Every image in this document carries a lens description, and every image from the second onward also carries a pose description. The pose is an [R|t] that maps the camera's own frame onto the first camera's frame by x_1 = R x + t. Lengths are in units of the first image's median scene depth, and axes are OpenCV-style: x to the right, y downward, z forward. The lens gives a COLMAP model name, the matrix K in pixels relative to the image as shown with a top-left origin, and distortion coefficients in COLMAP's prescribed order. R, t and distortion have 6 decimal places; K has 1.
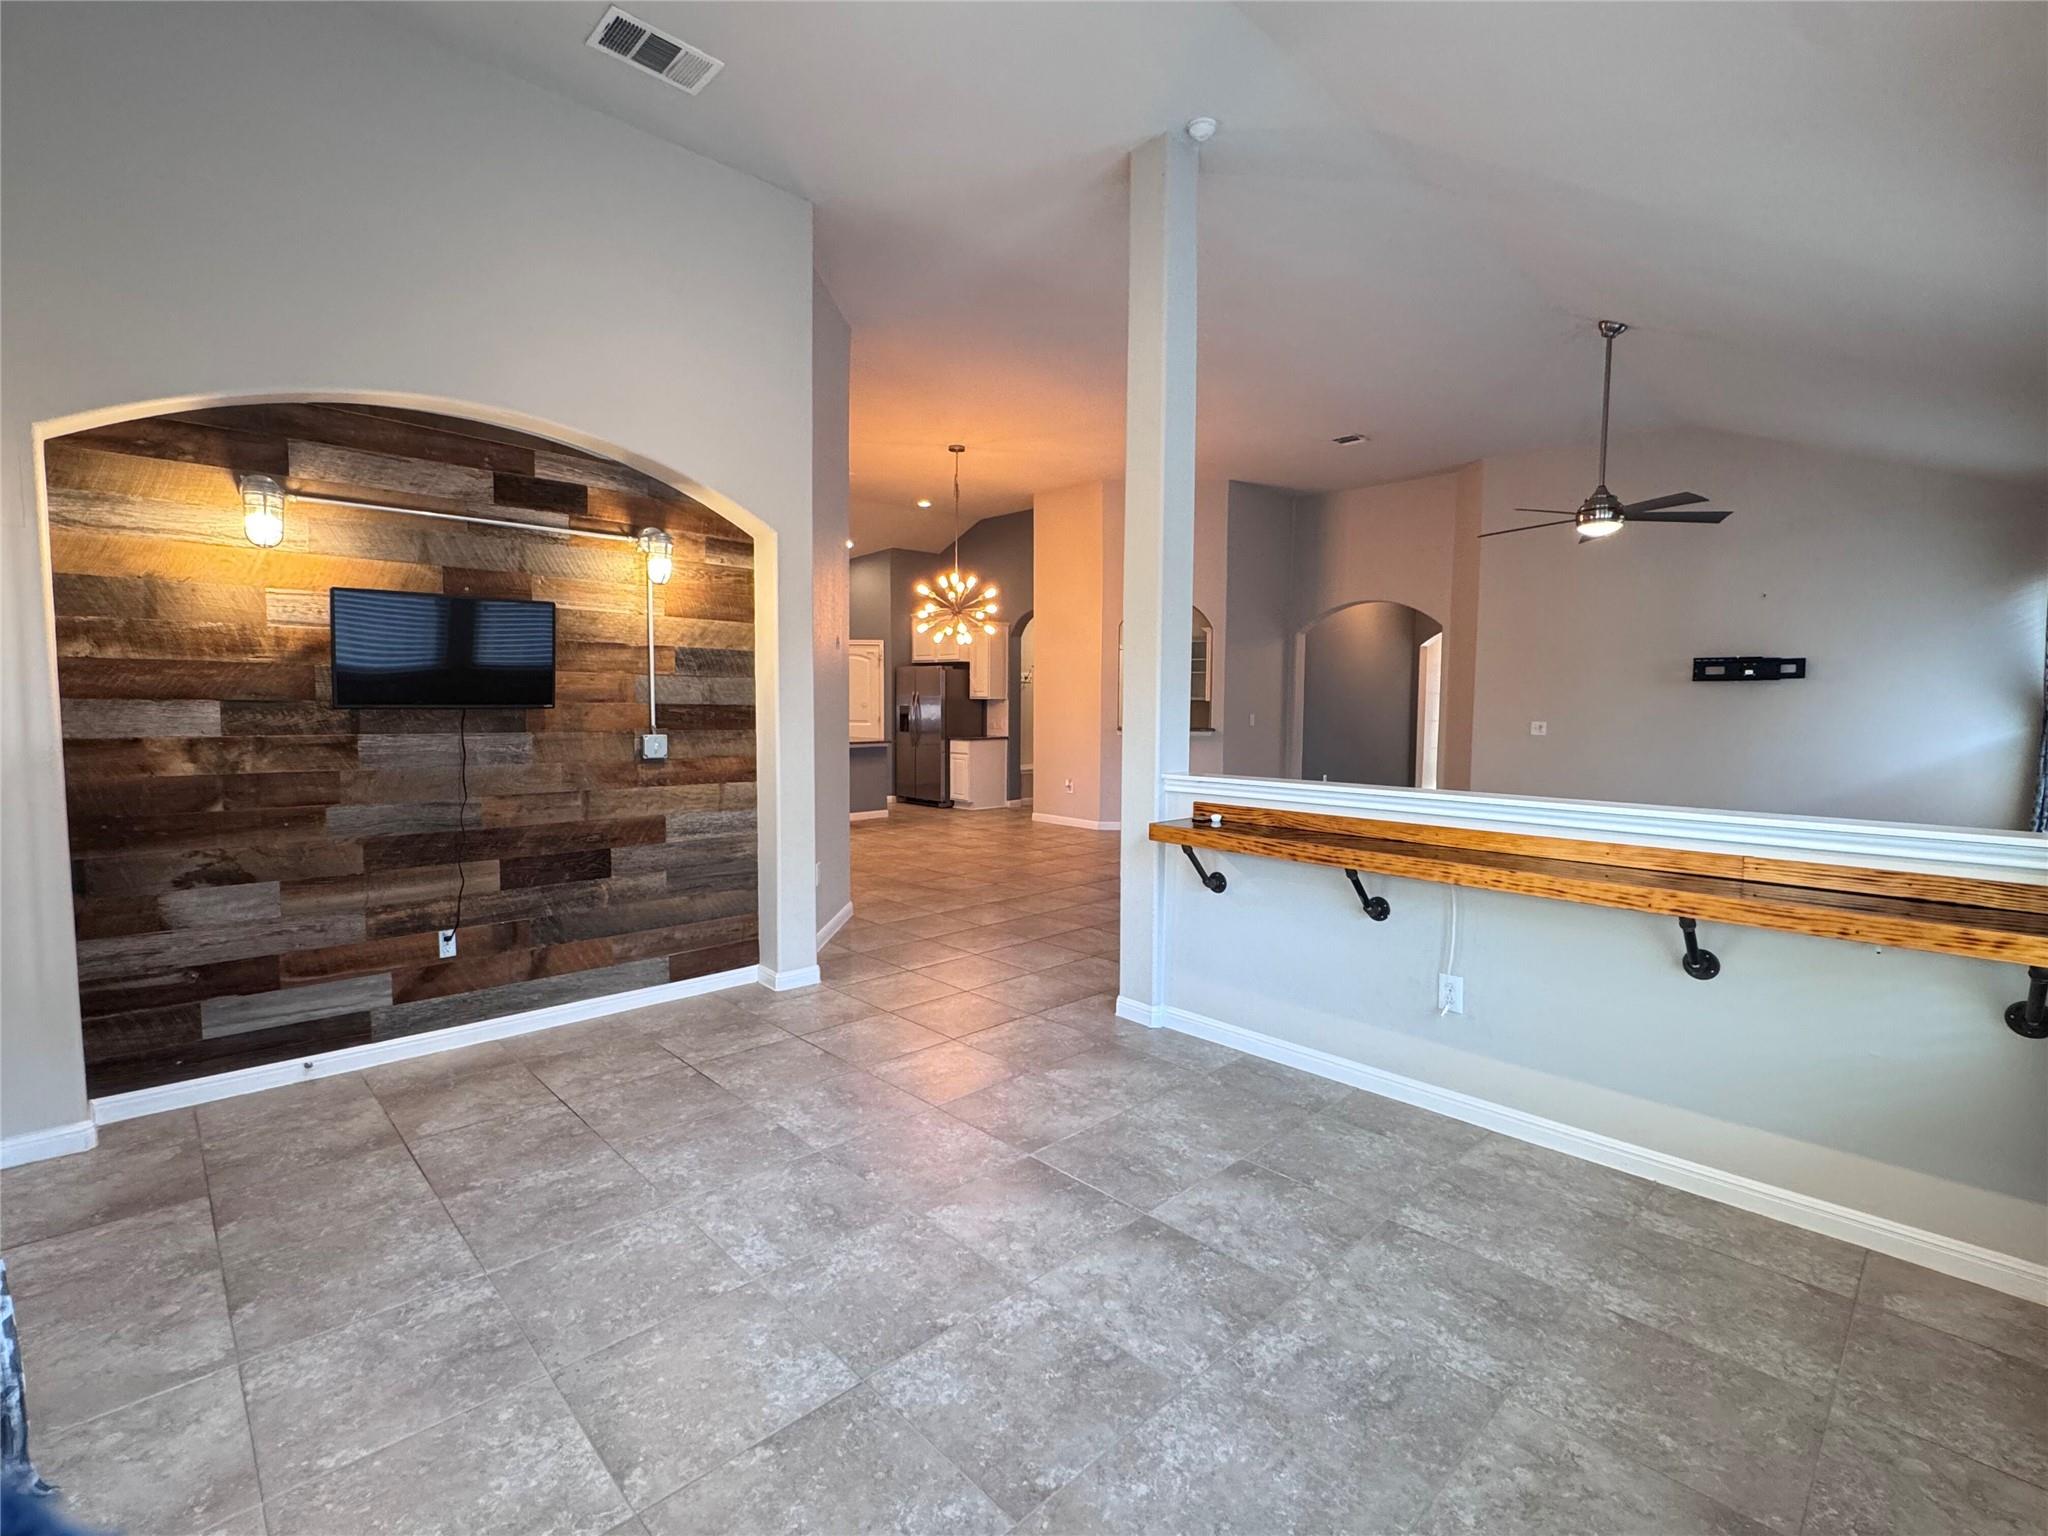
lens RADIAL K [[933.0, 0, 1023.4], [0, 933.0, 767.0], [0, 0, 1]] dist [0.001005, -0.000086]
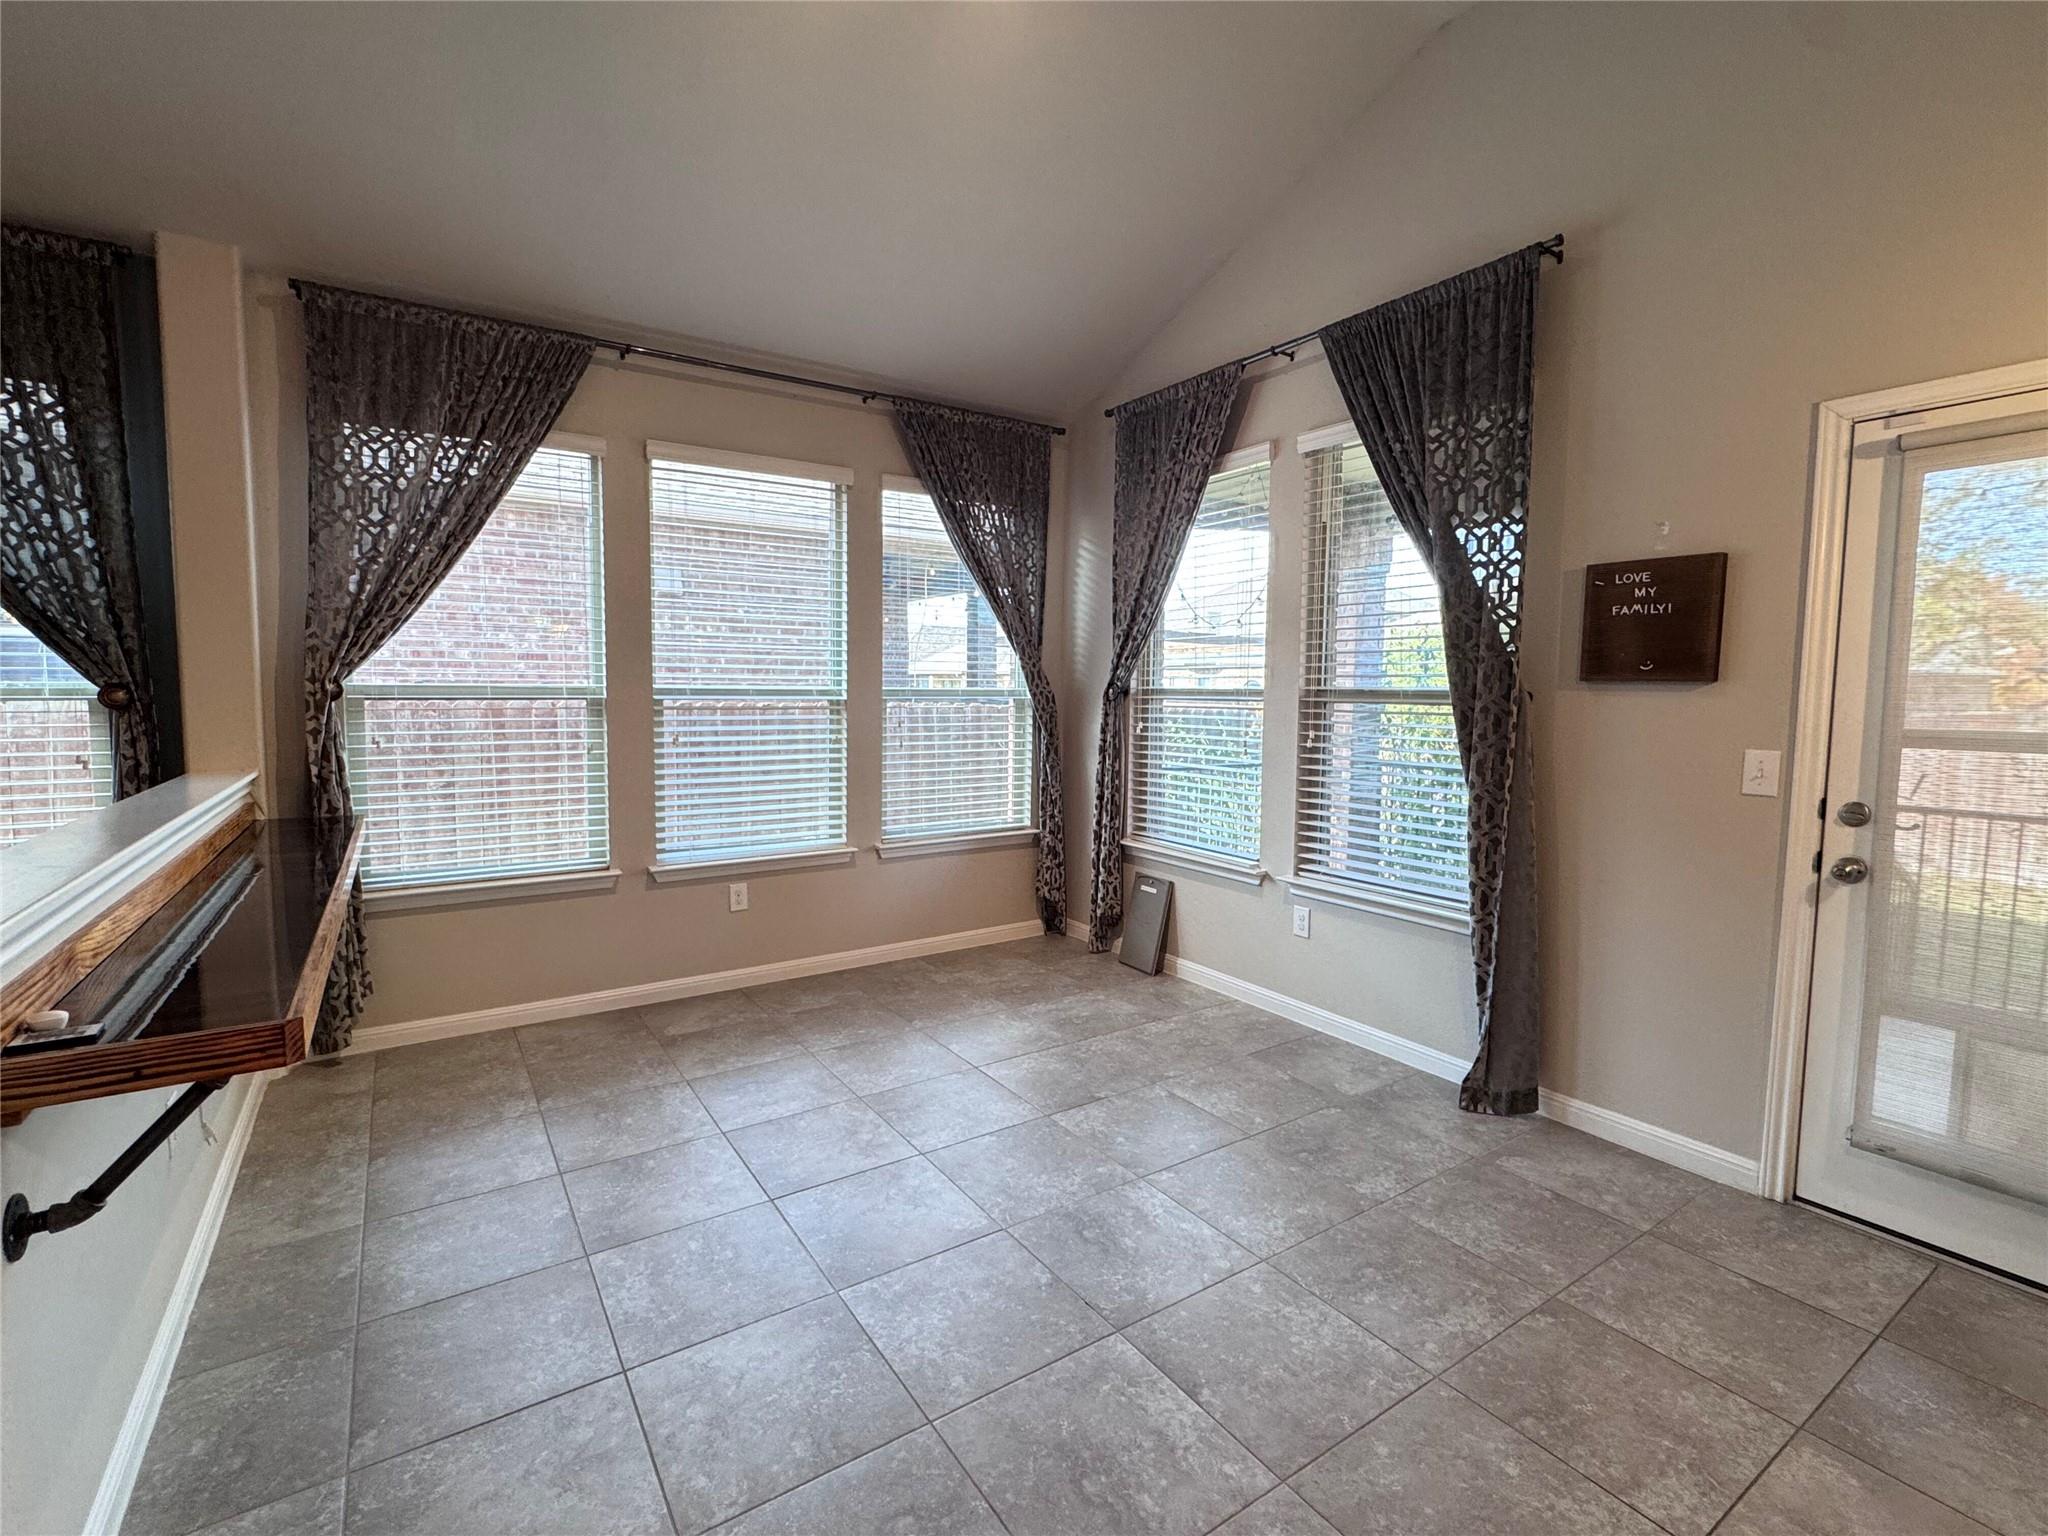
lens RADIAL K [[933.0, 0, 1024.9], [0, 933.0, 758.8], [0, 0, 1]] dist [0.001005, -0.000086]
pose [[-0.984057, -0.027805, 0.175666, -0.309950], [-0.002253, 0.989573, 0.144016, -0.138345], [-0.177838, 0.141324, -0.973859, 1.933471]]
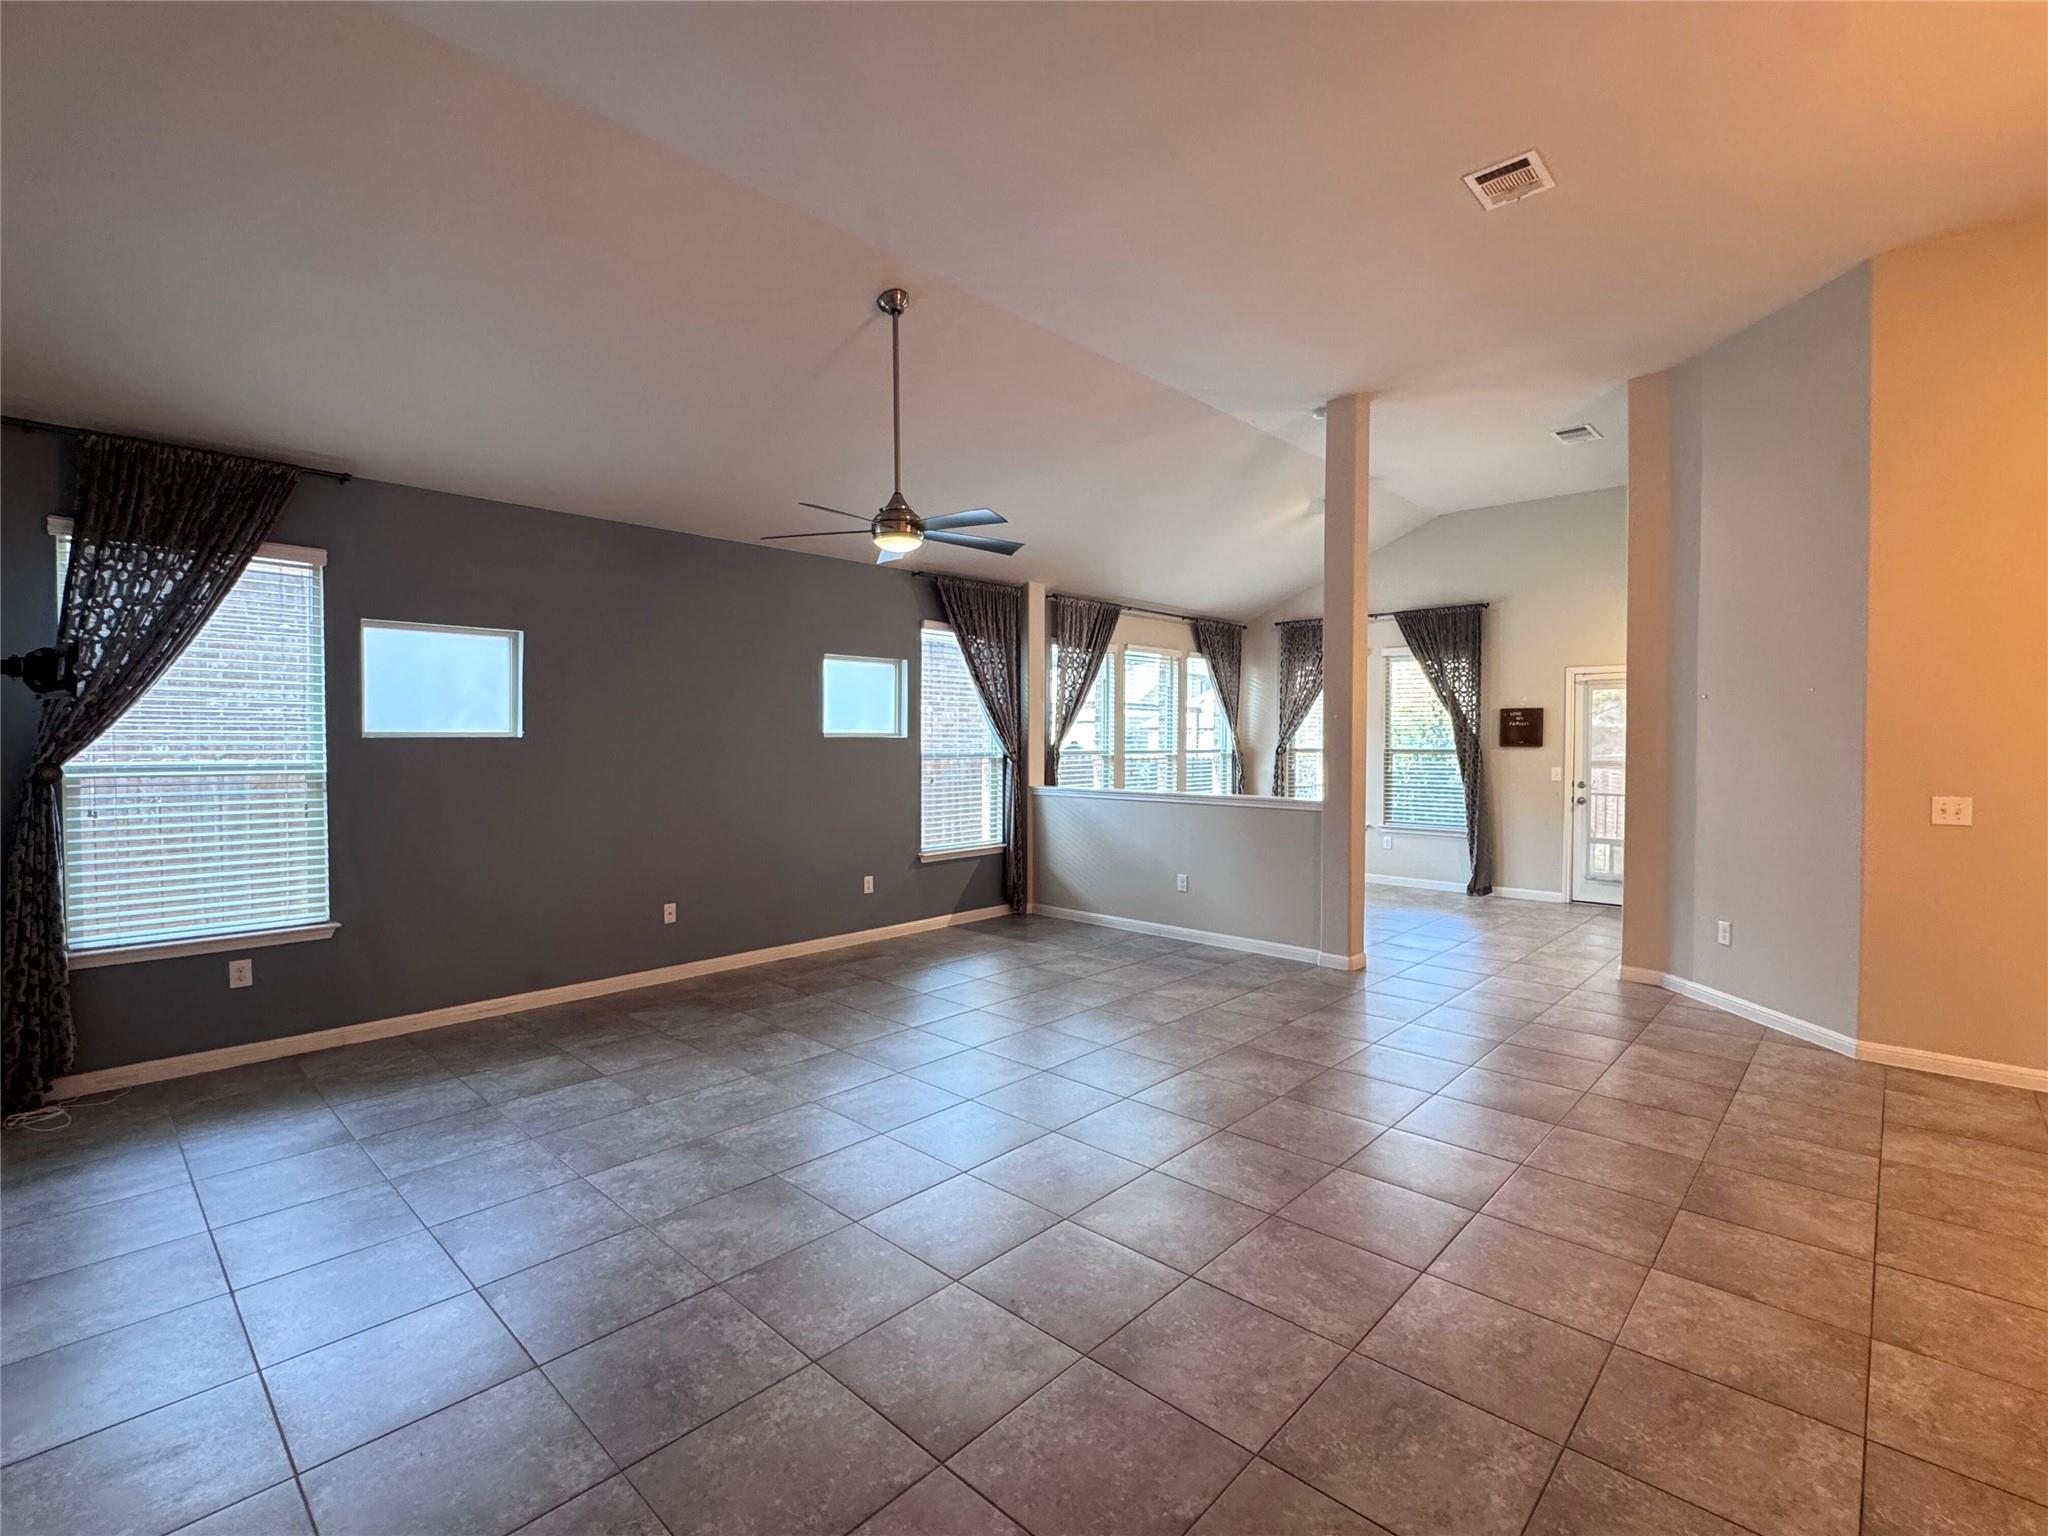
lens RADIAL K [[933.0, 0, 1023.4], [0, 933.0, 762.7], [0, 0, 1]] dist [0.001005, -0.000086]
pose [[-0.998845, -0.003198, -0.047948, 1.134778], [-0.007763, 0.995417, 0.095315, -0.322246], [0.047423, 0.095577, -0.994292, 4.020949]]
